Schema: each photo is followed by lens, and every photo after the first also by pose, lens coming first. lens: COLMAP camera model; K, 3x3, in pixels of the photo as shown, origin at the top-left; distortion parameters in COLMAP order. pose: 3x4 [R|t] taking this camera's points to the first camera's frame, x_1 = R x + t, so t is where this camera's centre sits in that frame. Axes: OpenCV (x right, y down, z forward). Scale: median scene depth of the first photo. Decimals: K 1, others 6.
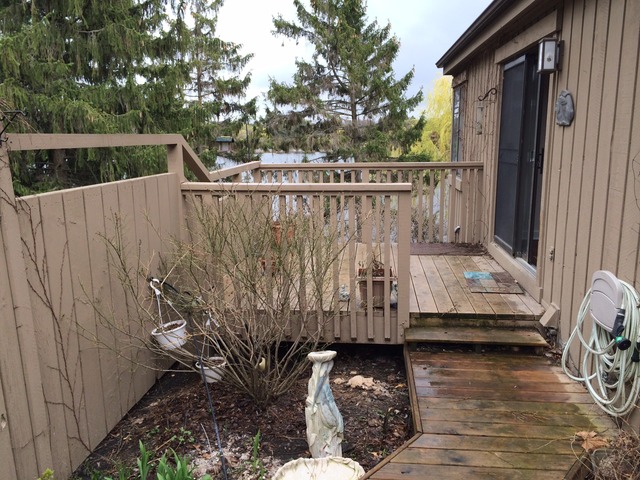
lens RADIAL K [[542.9, 0, 319.6], [0, 542.9, 240.8], [0, 0, 1]] dist [0.062474, -0.068327]
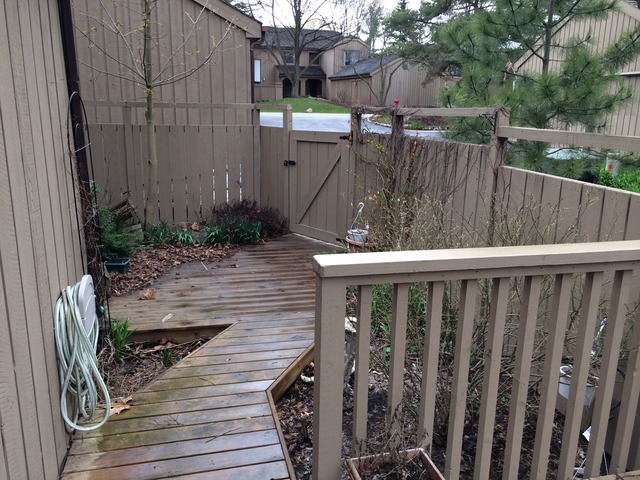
lens RADIAL K [[542.9, 0, 319.7], [0, 542.9, 240.7], [0, 0, 1]] dist [0.062474, -0.068327]
pose [[-0.944978, 0.083381, -0.316330, 0.426055], [-0.064340, 0.900713, 0.429623, -0.449987], [0.320745, 0.426337, -0.845789, 1.908200]]
